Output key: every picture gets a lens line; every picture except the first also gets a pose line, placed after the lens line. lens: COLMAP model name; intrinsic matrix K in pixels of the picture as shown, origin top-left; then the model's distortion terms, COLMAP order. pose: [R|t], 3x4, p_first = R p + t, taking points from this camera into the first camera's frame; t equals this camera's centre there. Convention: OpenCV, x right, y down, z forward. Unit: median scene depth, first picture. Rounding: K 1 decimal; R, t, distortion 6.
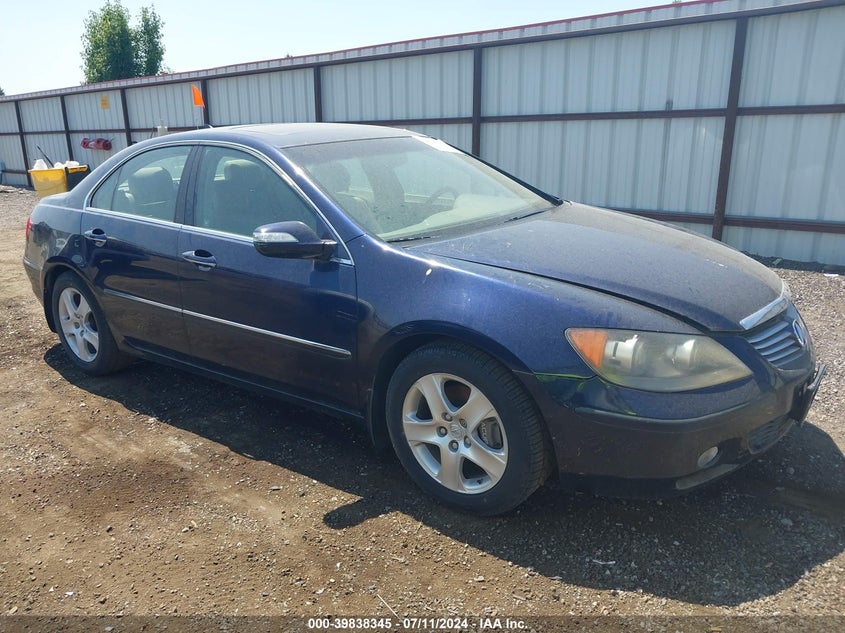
lens RADIAL K [[678.9, 0, 420.1], [0, 678.9, 318.8], [0, 0, 1]] dist [-0.000373, -0.000517]
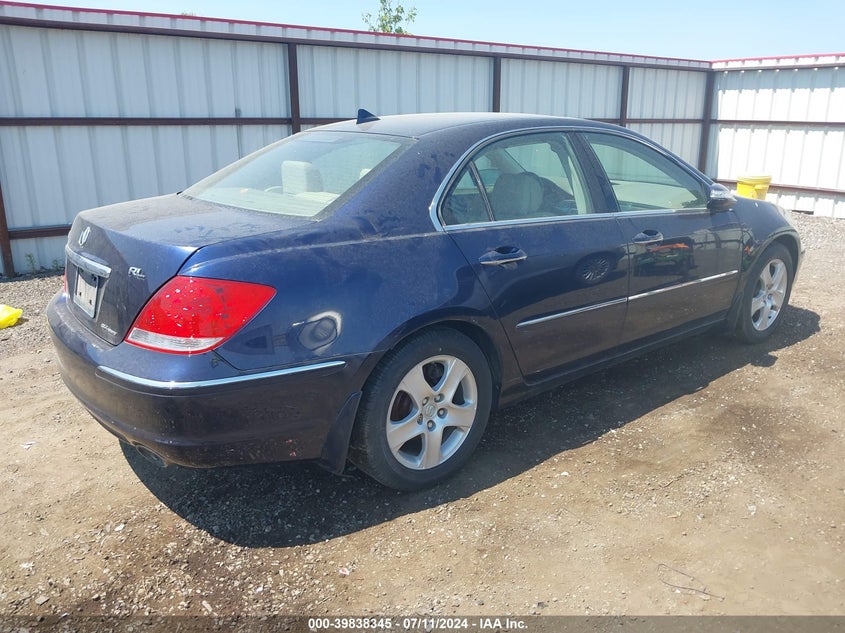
lens RADIAL K [[678.9, 0, 420.1], [0, 678.9, 318.8], [0, 0, 1]] dist [-0.000373, -0.000517]
pose [[0.228812, -0.240379, 0.943325, -0.978343], [0.270462, 0.946580, 0.175606, -0.172242], [-0.935145, 0.214953, 0.281602, 0.733147]]
